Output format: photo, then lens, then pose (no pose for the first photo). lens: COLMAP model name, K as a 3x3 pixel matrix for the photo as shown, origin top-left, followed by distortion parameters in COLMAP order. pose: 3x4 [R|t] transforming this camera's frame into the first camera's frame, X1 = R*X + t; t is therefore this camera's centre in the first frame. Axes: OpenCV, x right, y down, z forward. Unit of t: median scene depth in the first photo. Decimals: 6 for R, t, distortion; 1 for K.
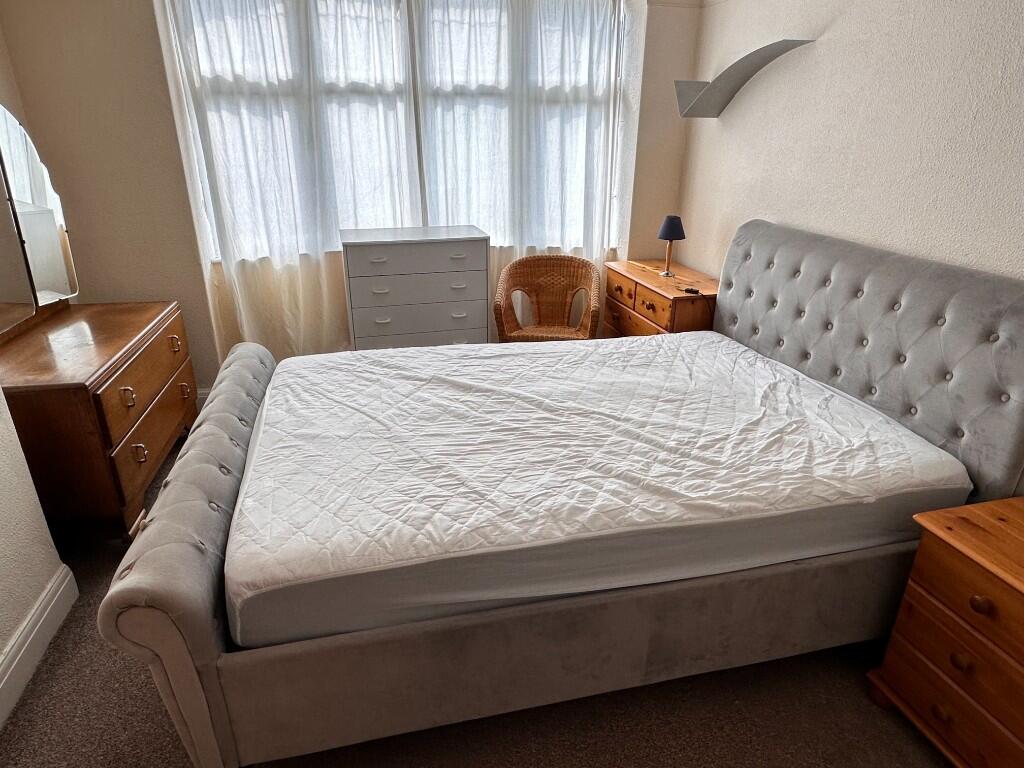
lens RADIAL K [[623.1, 0, 514.3], [0, 623.1, 383.8], [0, 0, 1]] dist [-0.004542, 0.001381]
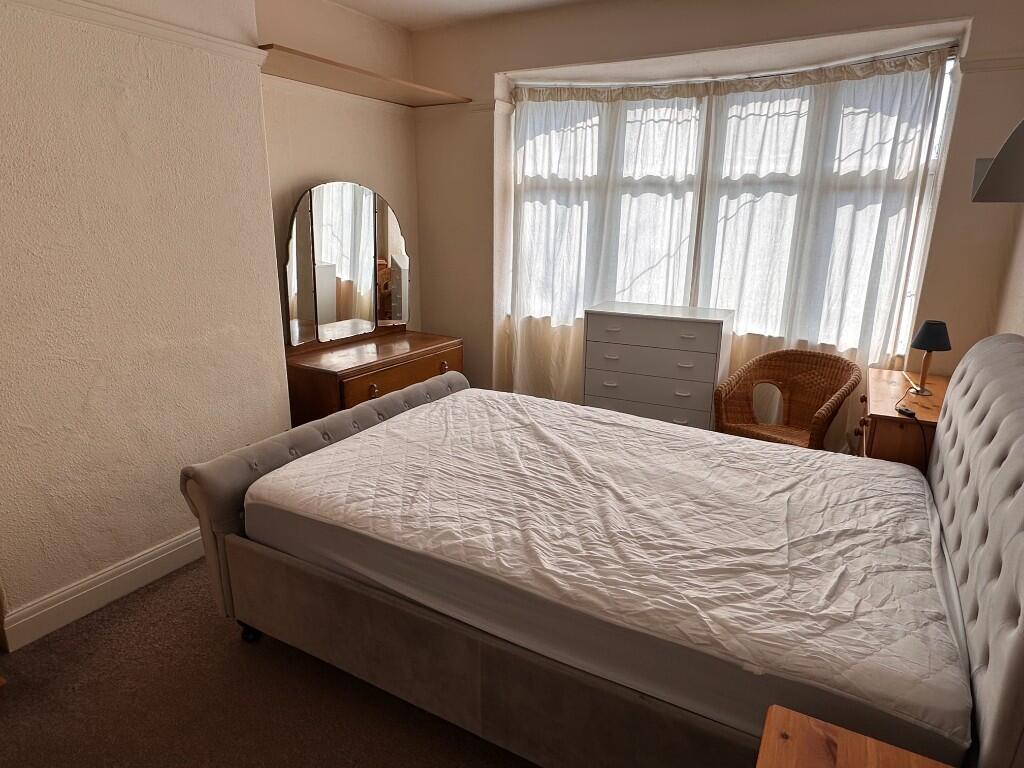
lens RADIAL K [[623.1, 0, 510.6], [0, 623.1, 382.1], [0, 0, 1]] dist [-0.004542, 0.001381]
pose [[0.727110, 0.178415, -0.662932, 0.508478], [-0.263309, 0.964267, -0.029286, -0.035766], [0.634019, 0.195850, 0.748106, 0.098633]]
